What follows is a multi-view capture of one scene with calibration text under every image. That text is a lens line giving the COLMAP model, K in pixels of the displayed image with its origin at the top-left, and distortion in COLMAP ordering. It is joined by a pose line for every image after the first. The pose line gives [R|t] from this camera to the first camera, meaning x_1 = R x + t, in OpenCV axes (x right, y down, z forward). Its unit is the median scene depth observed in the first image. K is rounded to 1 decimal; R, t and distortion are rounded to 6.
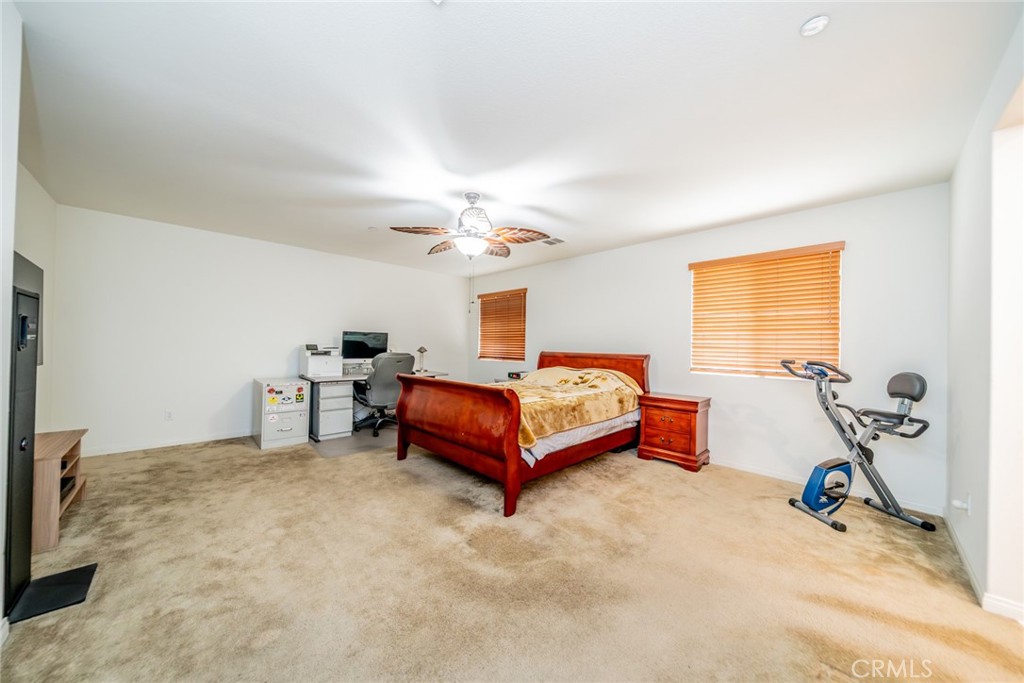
lens RADIAL K [[359.2, 0, 516.2], [0, 359.2, 344.9], [0, 0, 1]] dist [-0.001118, 0.000103]
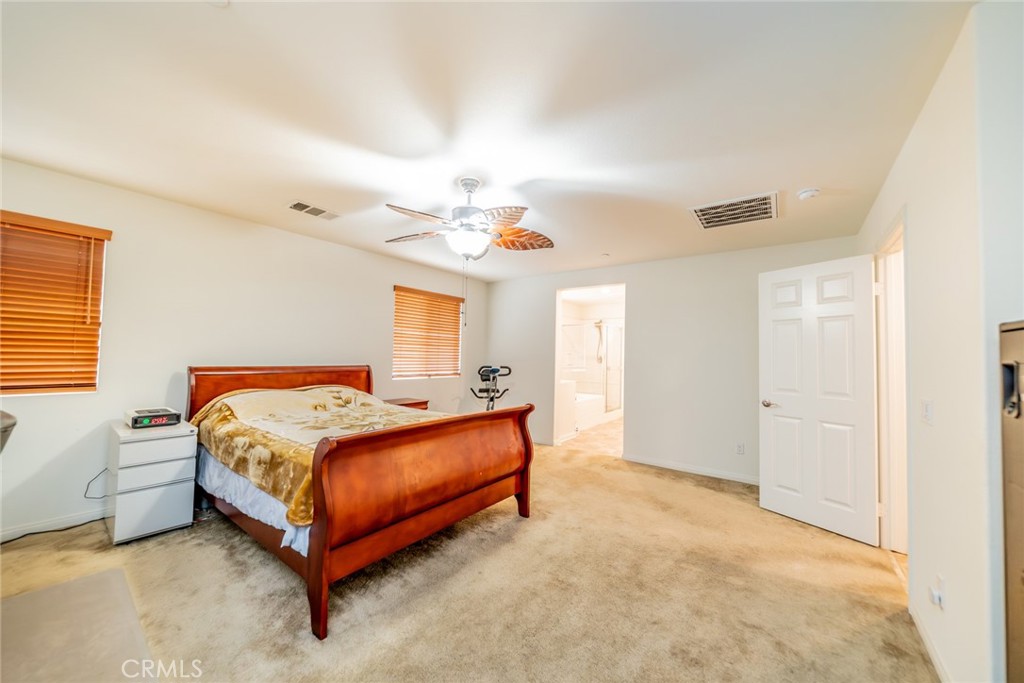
lens RADIAL K [[382.6, 0, 515.9], [0, 382.6, 335.2], [0, 0, 1]] dist [-0.001978, -0.000623]
pose [[-0.183653, 0.026349, 0.982638, -0.796721], [-0.033089, 0.998908, -0.032969, -0.036839], [-0.982434, -0.038570, -0.182581, 0.833662]]
